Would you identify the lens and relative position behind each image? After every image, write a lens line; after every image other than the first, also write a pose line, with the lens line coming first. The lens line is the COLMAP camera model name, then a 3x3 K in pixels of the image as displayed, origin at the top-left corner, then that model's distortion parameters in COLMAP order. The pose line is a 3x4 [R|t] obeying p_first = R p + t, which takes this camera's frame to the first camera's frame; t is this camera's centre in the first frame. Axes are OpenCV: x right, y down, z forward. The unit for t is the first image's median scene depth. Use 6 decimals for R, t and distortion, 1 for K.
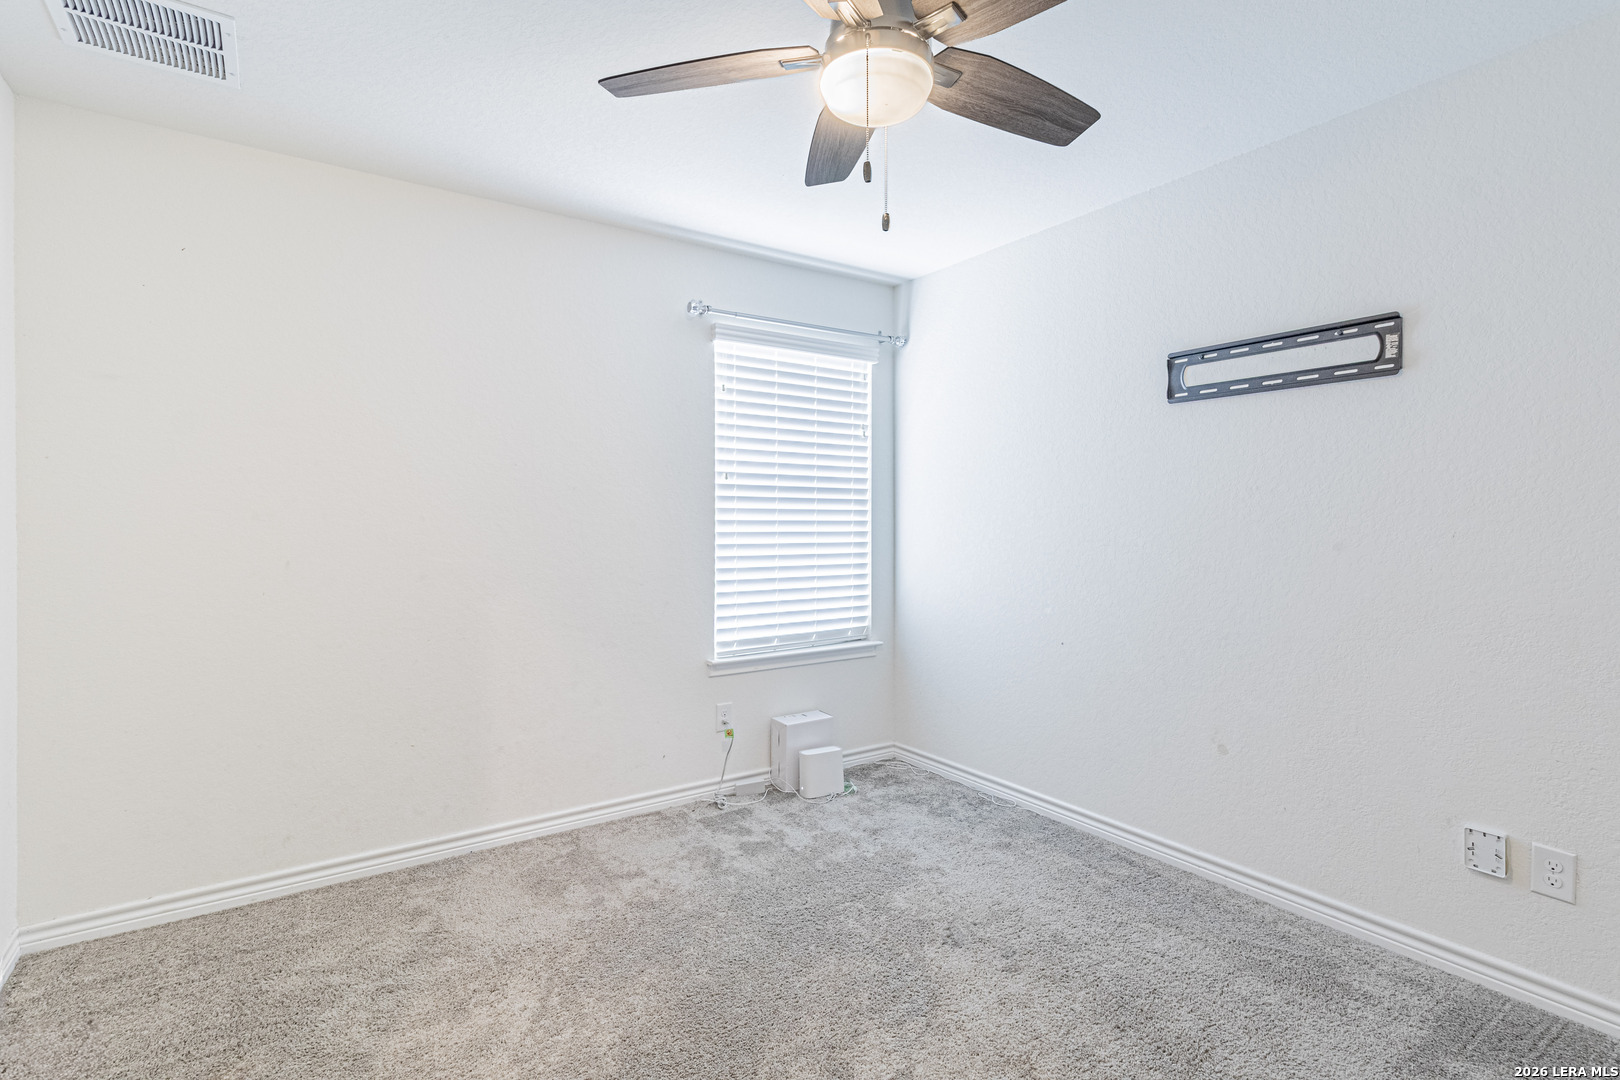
lens RADIAL K [[758.2, 0, 809.6], [0, 758.2, 533.7], [0, 0, 1]] dist [0.003018, 0.001056]
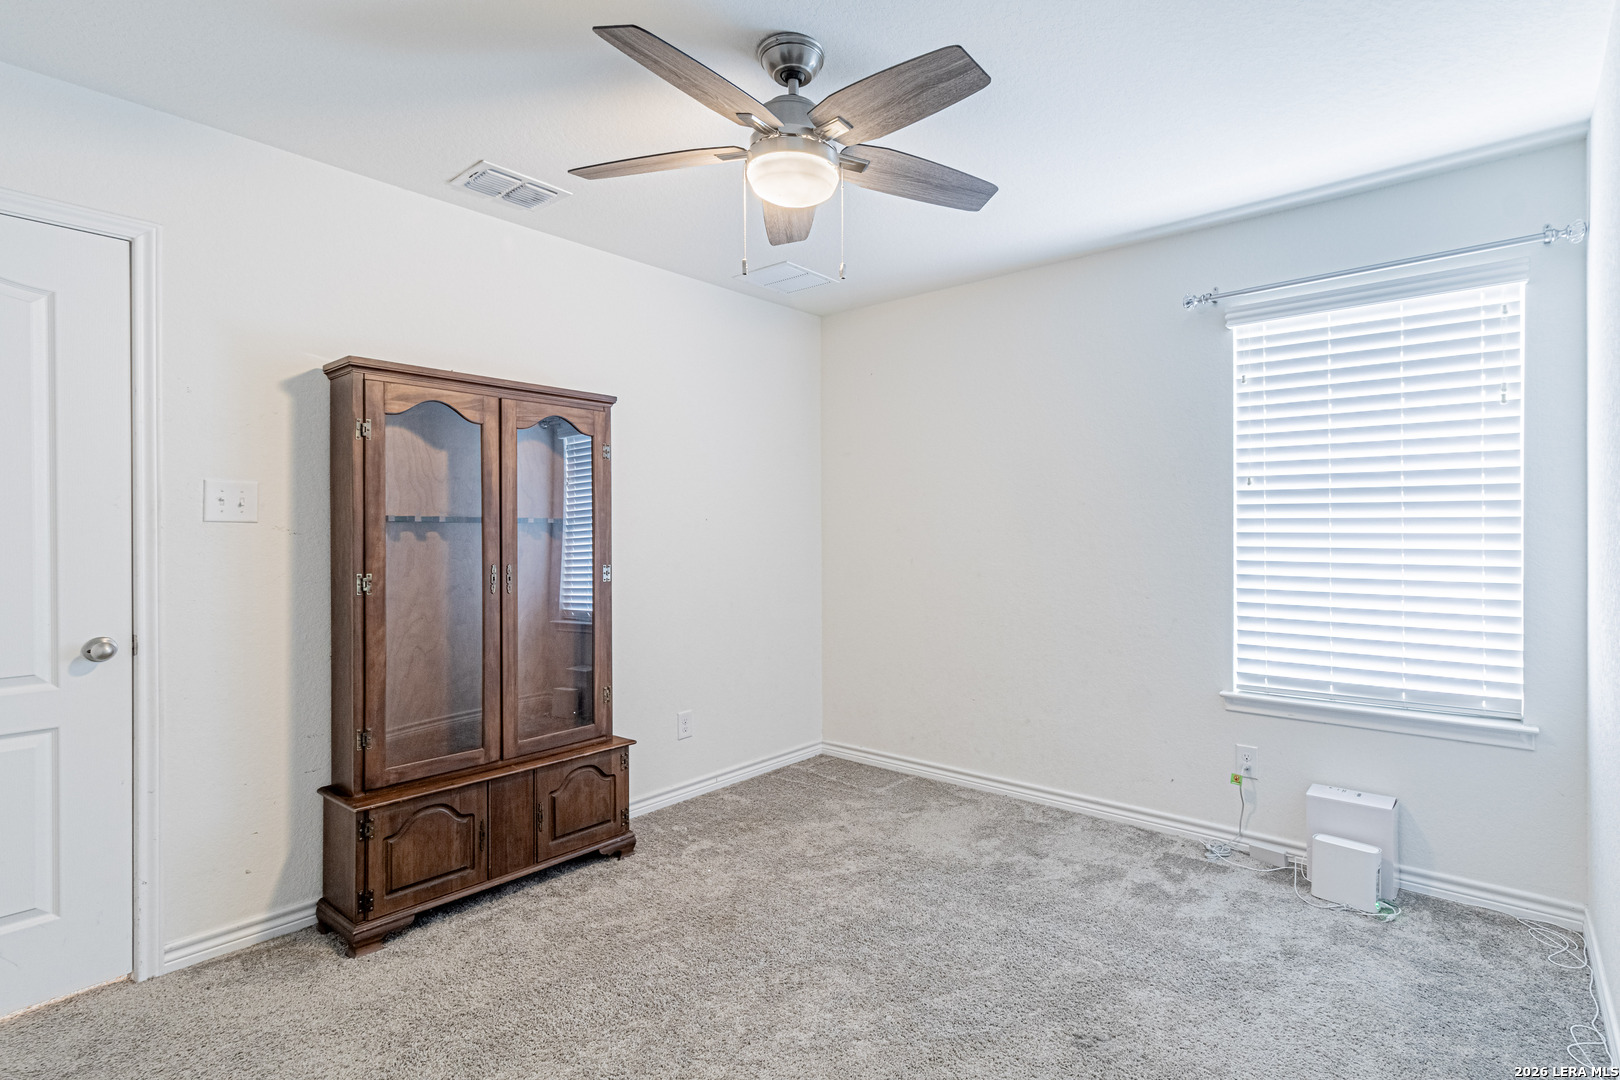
lens RADIAL K [[768.6, 0, 886.8], [0, 768.6, 545.3], [0, 0, 1]] dist [0.001393, 0.000433]
pose [[0.322868, 0.016243, -0.946305, 0.590253], [-0.015528, 0.999809, 0.011864, -0.007545], [0.946317, 0.010863, 0.323058, 0.337324]]
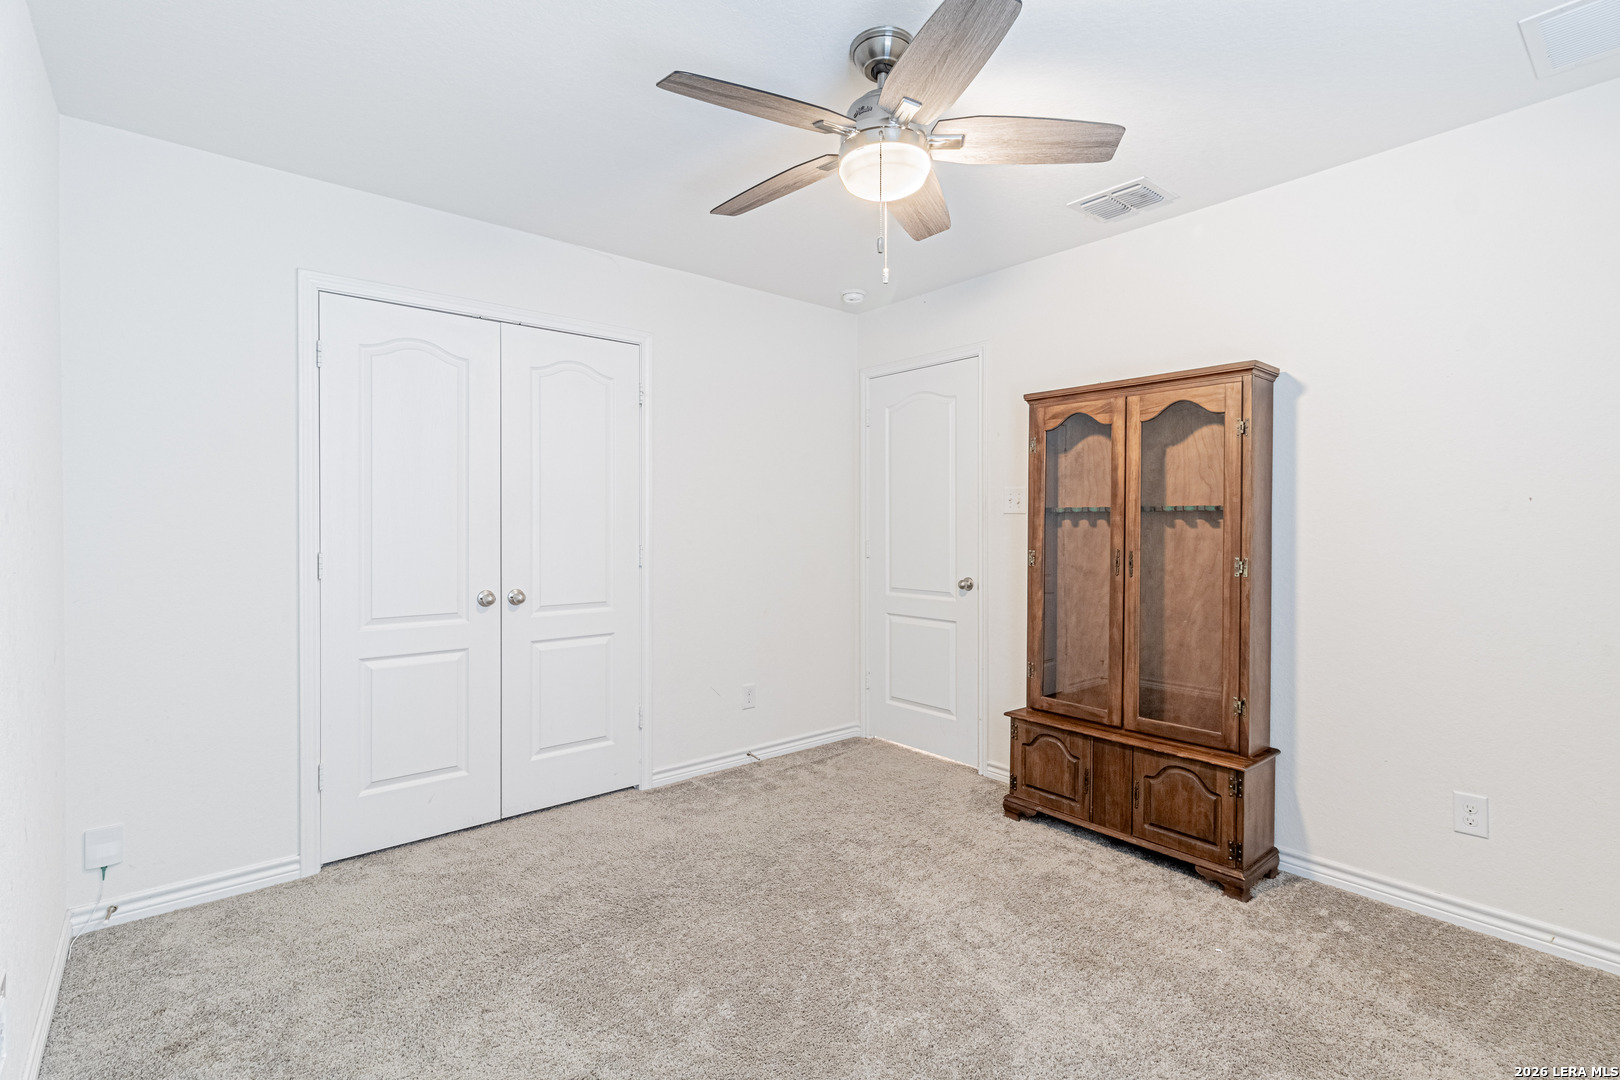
lens RADIAL K [[758.2, 0, 809.6], [0, 758.2, 533.7], [0, 0, 1]] dist [0.003018, 0.001056]
pose [[-0.992746, 0.013707, -0.119446, -1.438165], [0.008986, 0.999160, 0.039974, -0.103602], [0.119894, 0.038611, -0.992036, 3.607695]]
